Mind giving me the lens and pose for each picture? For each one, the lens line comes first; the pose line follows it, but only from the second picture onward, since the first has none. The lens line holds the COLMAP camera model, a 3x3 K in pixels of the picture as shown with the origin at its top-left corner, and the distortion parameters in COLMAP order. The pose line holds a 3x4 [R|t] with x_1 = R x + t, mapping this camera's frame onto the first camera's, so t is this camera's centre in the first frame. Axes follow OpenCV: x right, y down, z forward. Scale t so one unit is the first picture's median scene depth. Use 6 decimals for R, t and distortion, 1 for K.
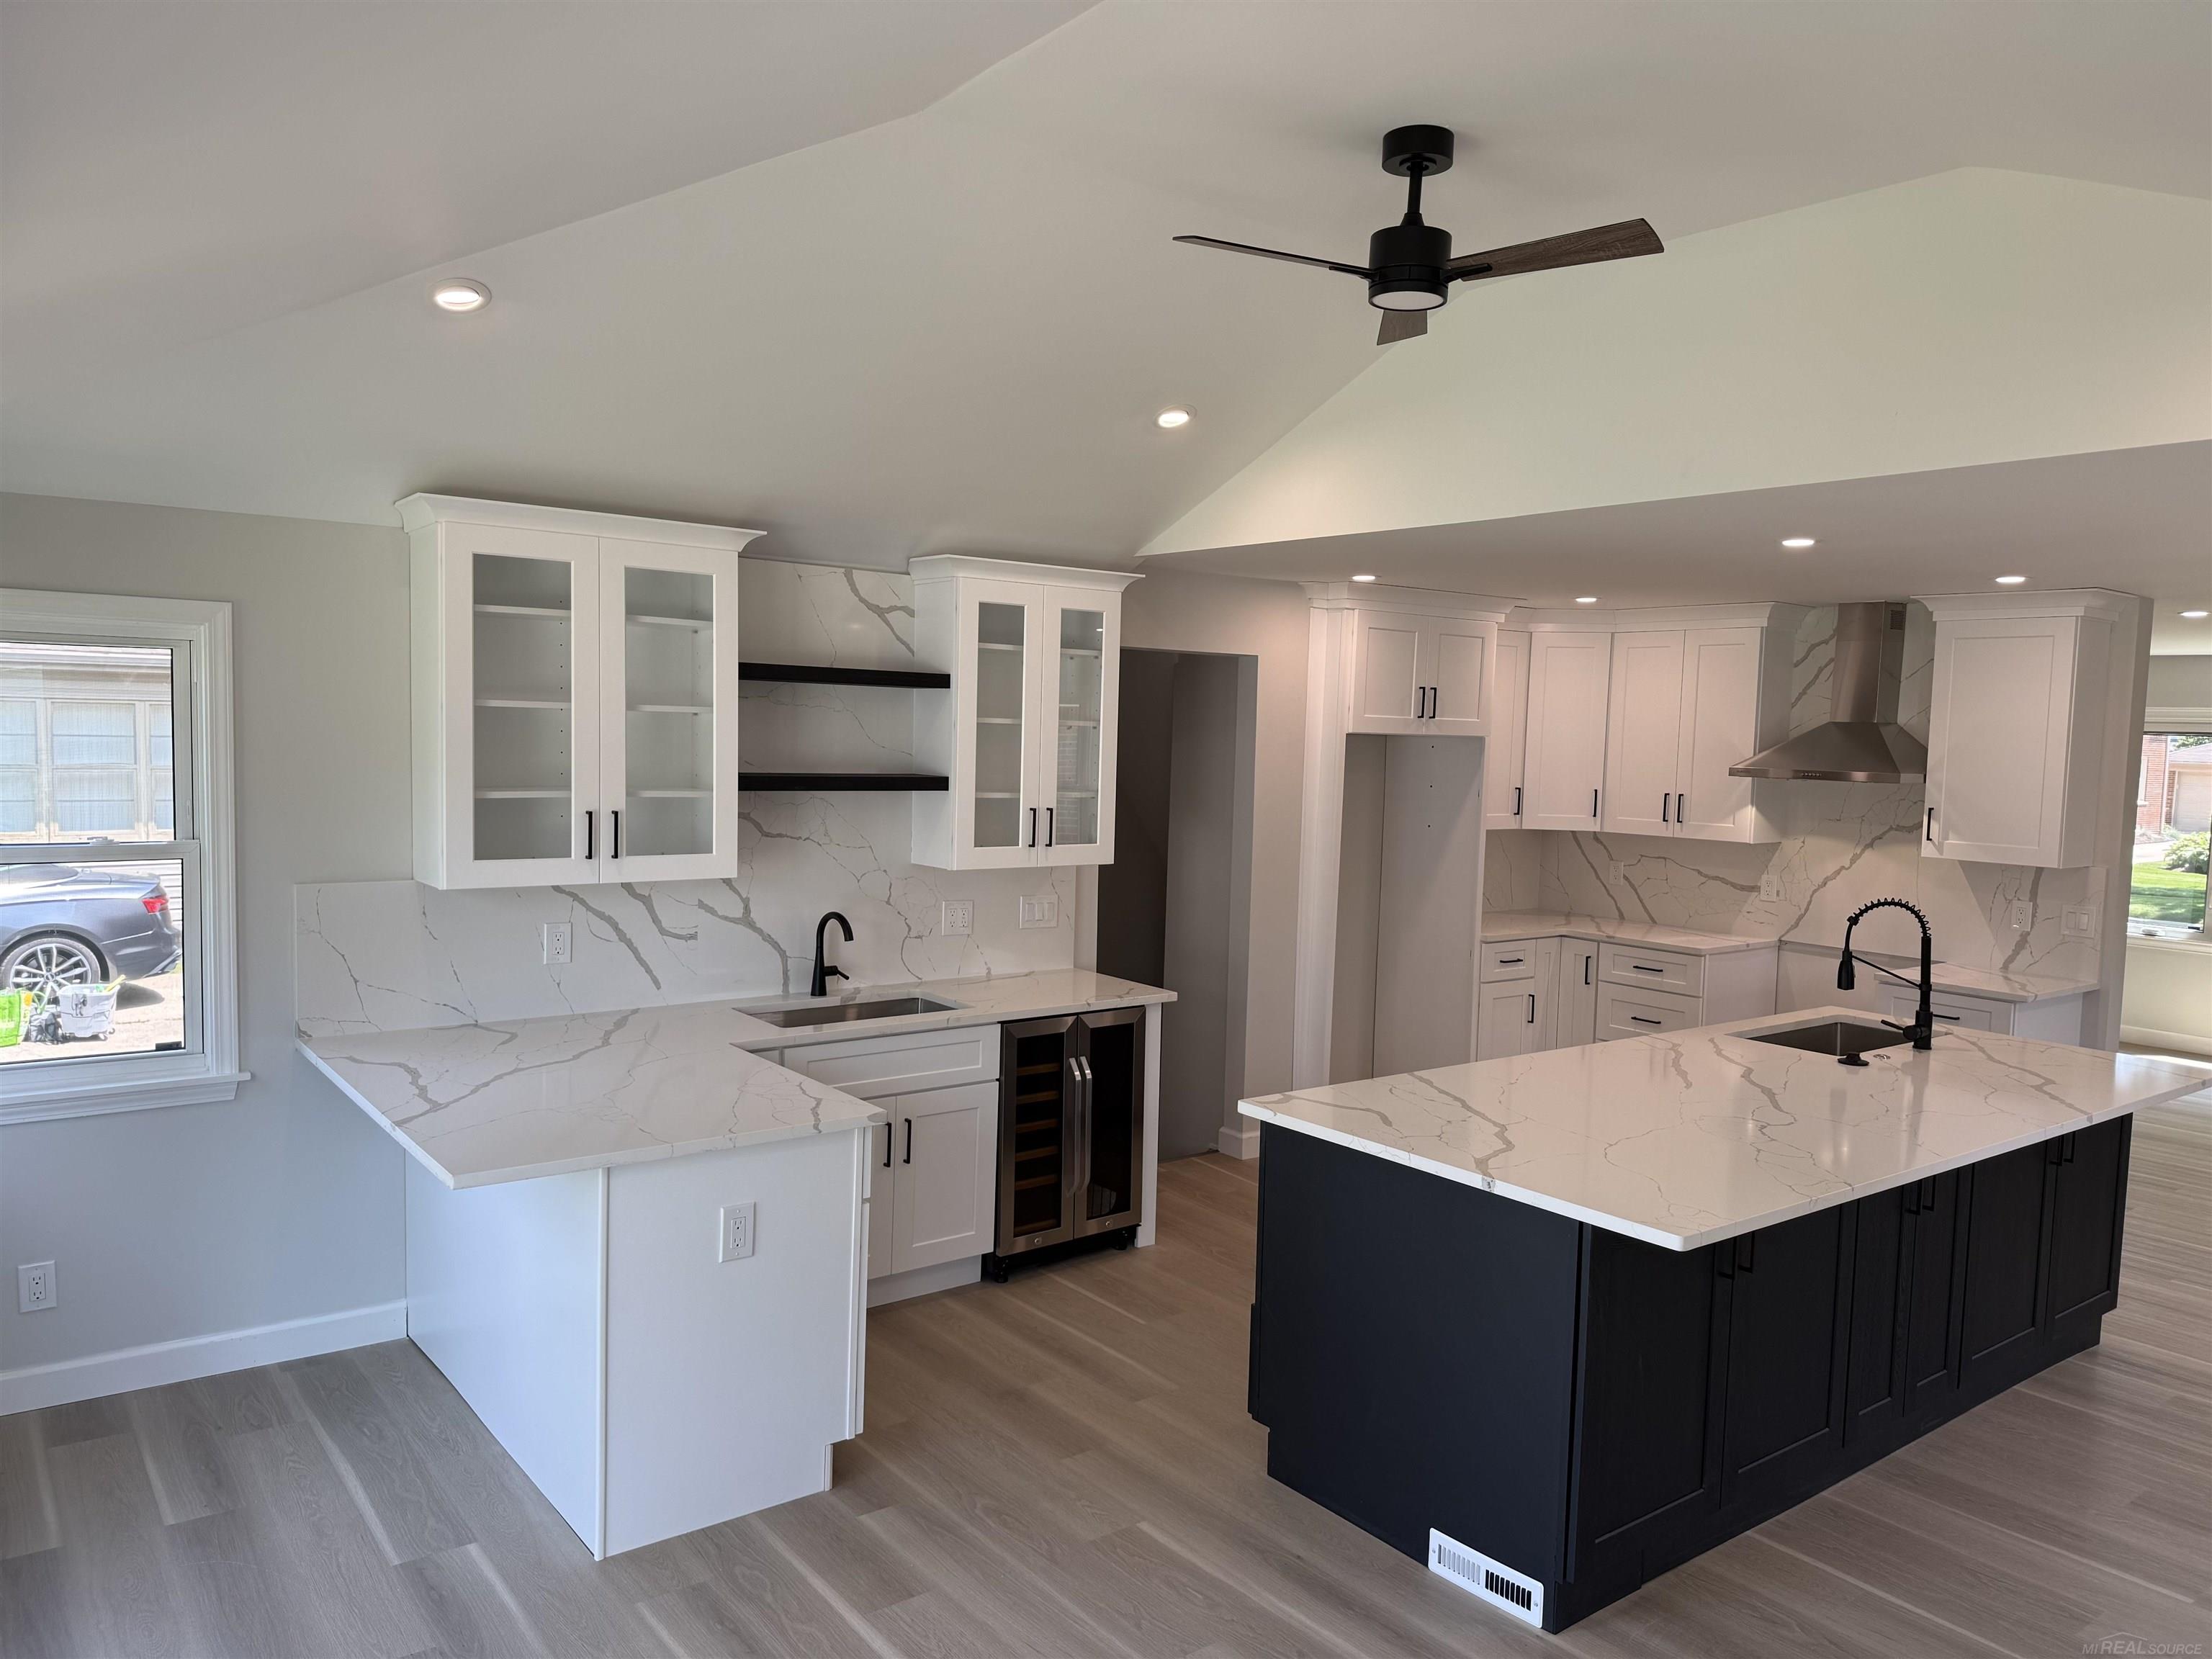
lens RADIAL K [[1544.2, 0, 1125.2], [0, 1544.2, 833.6], [0, 0, 1]] dist [0.053940, -0.033516]
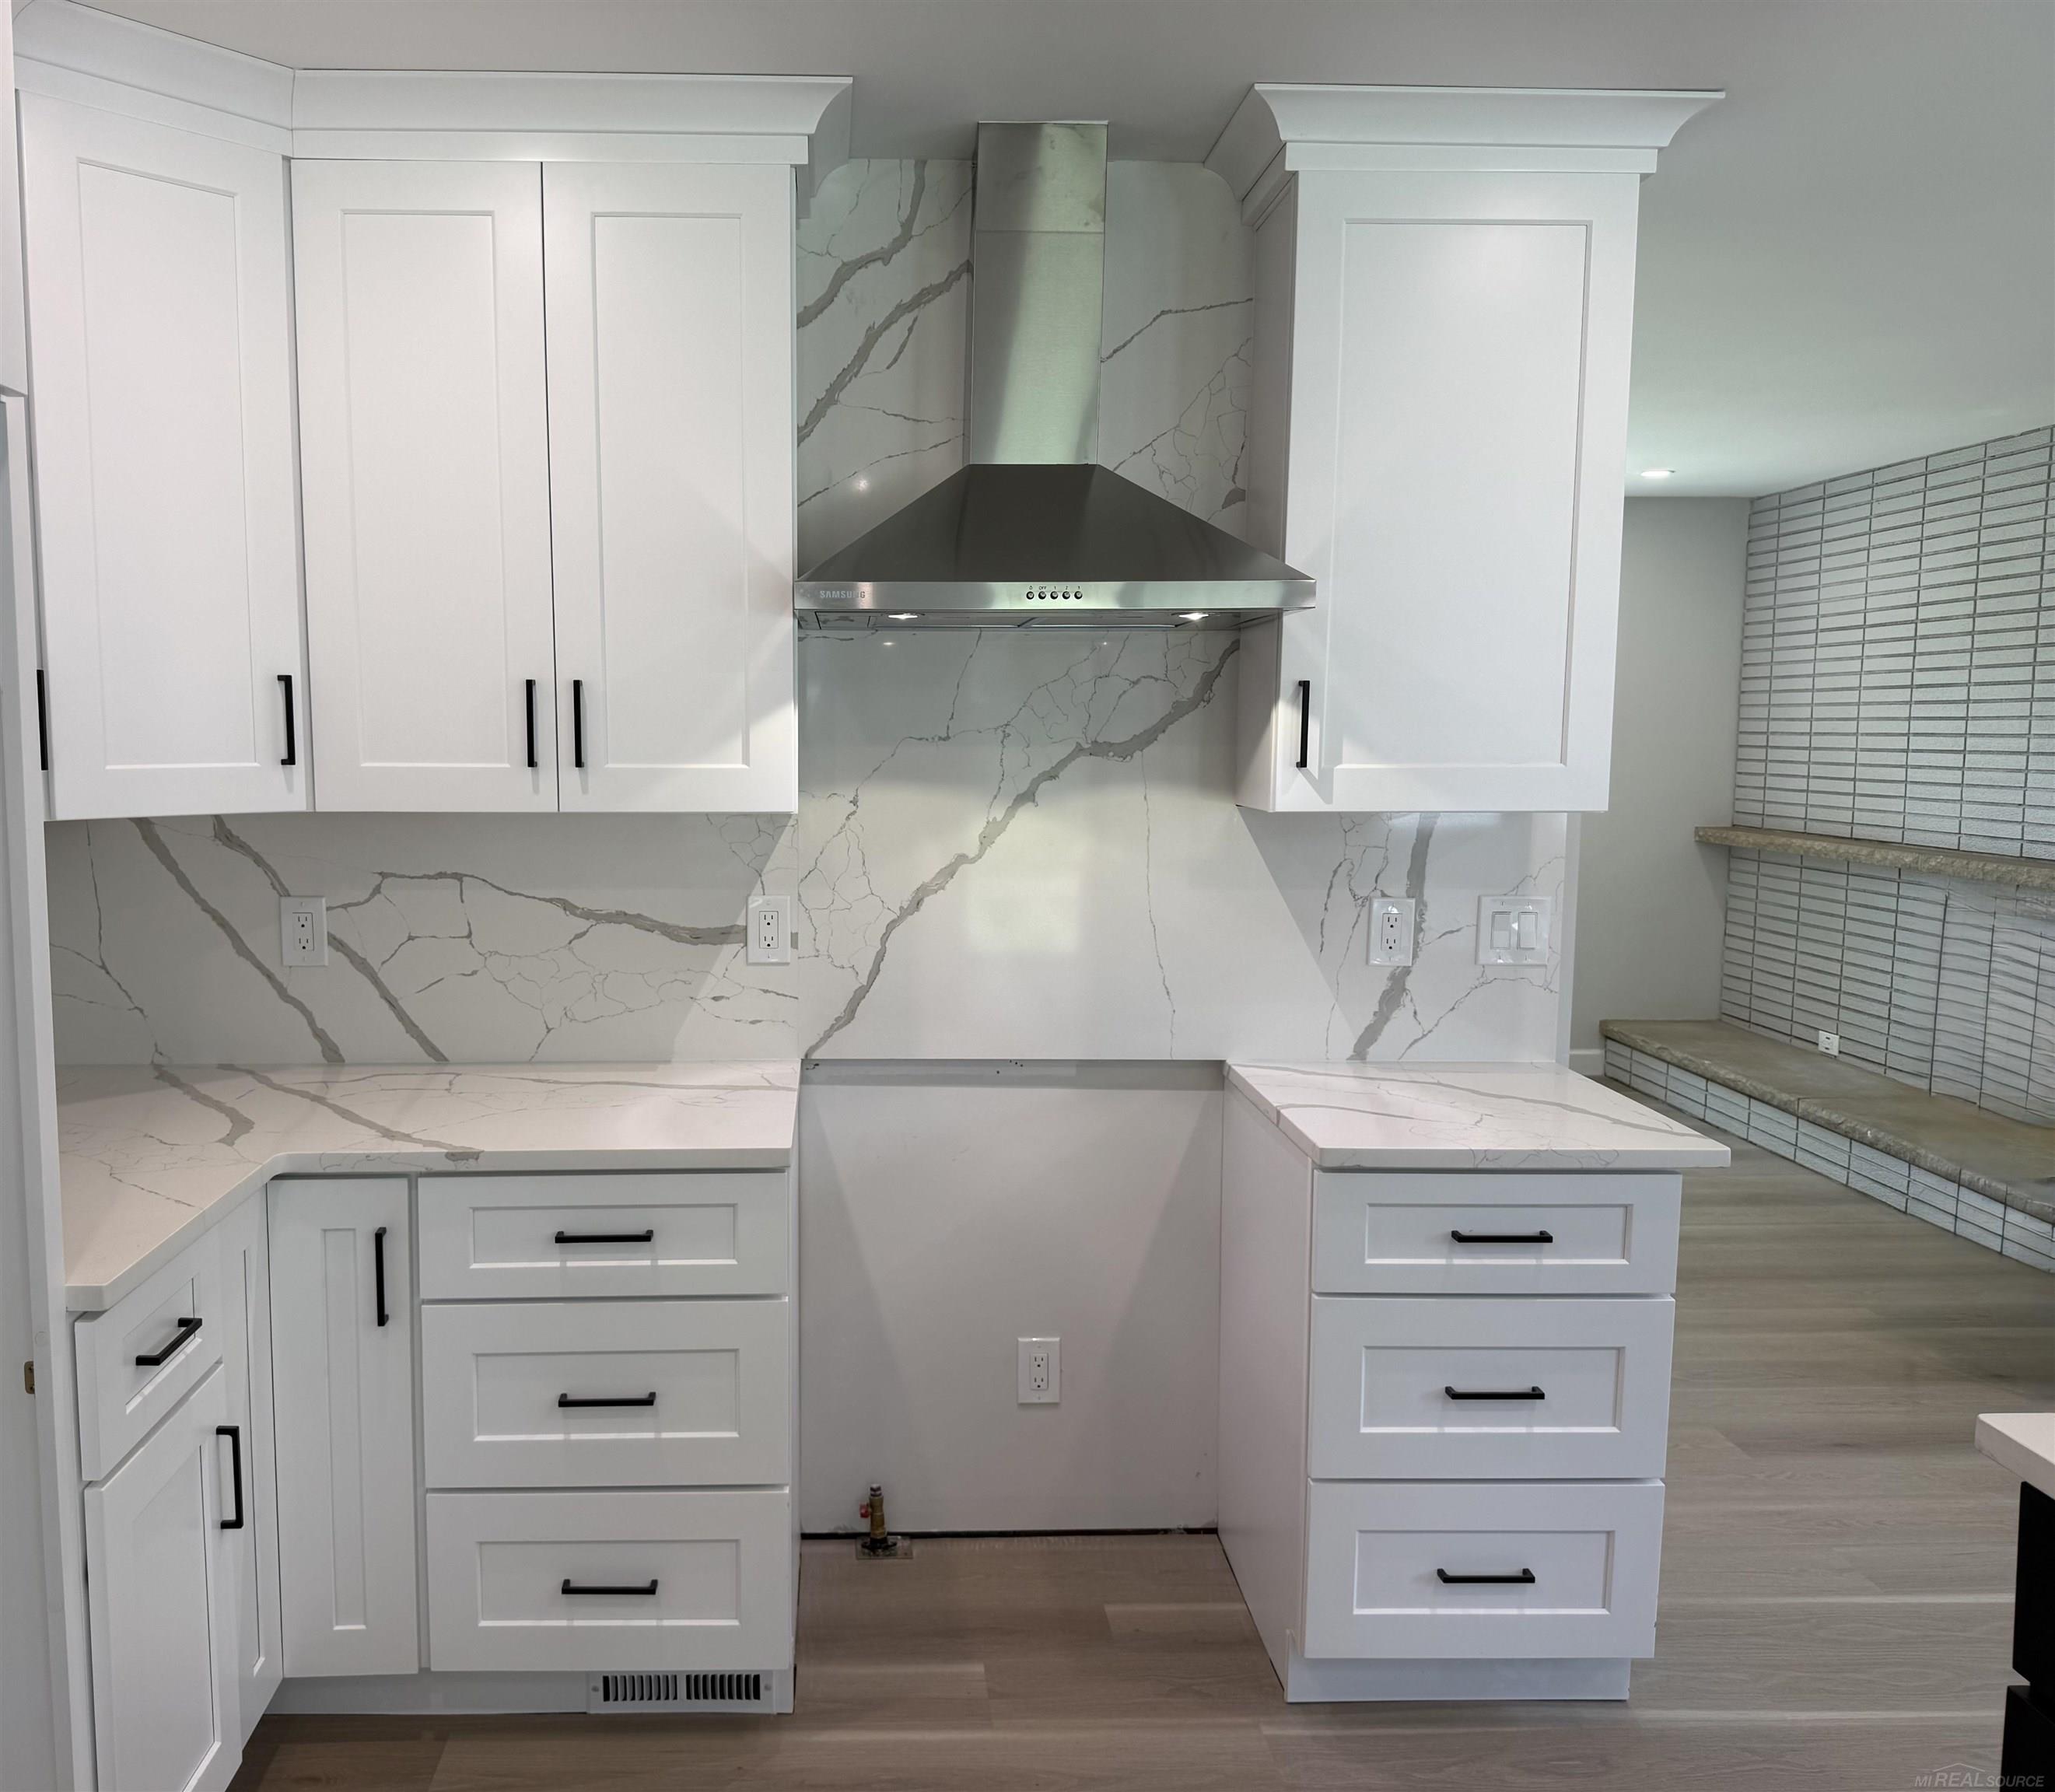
lens RADIAL K [[1754.1, 0, 993.3], [0, 1754.1, 935.3], [0, 0, 1]] dist [0.061061, -0.000064]
pose [[0.598550, -0.123235, 0.791550, 0.109055], [0.069445, 0.992359, 0.101986, -0.003483], [-0.798070, -0.006075, 0.602534, 0.712607]]
